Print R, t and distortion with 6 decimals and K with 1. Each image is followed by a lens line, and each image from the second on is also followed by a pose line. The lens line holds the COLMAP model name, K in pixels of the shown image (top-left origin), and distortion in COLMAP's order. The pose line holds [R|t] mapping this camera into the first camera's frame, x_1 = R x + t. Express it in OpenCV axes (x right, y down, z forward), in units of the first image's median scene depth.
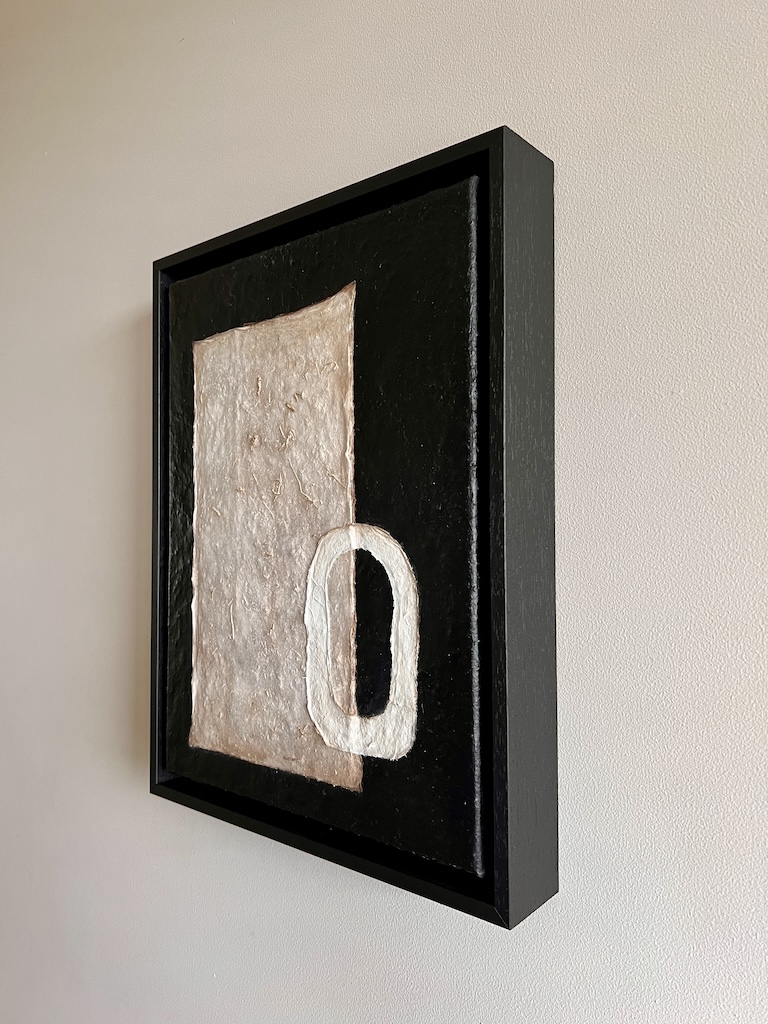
lens RADIAL K [[779.1, 0, 384.7], [0, 779.1, 513.1], [0, 0, 1]] dist [0.004069, -0.042533]
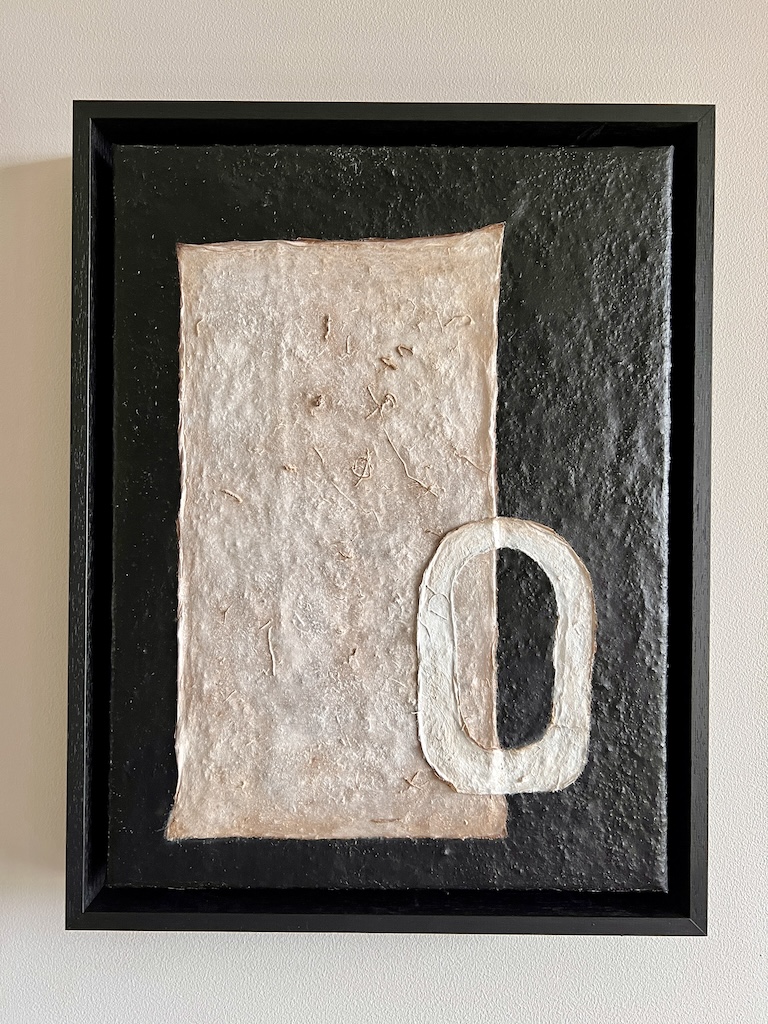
lens RADIAL K [[779.1, 0, 381.6], [0, 779.1, 518.4], [0, 0, 1]] dist [0.004069, -0.042533]
pose [[0.768856, 0.007820, 0.639374, -0.617827], [-0.023119, 0.999611, 0.015574, 0.004192], [-0.639004, -0.026756, 0.768738, 0.415985]]
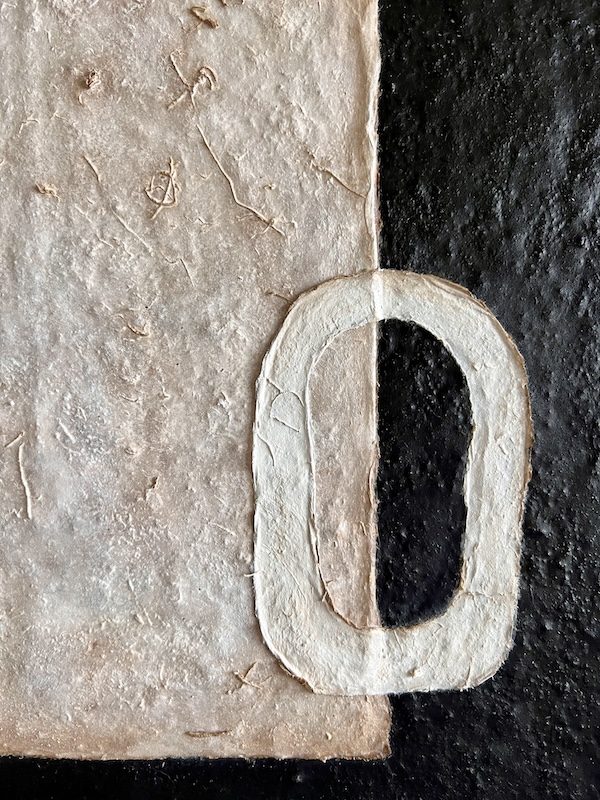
lens RADIAL K [[608.7, 0, 283.0], [0, 608.7, 392.1], [0, 0, 1]] dist [0.004069, -0.042533]
pose [[0.766134, -0.035037, 0.641725, -0.328577], [-0.019944, 0.996736, 0.078230, 0.060159], [-0.642371, -0.072733, 0.762934, 0.679264]]
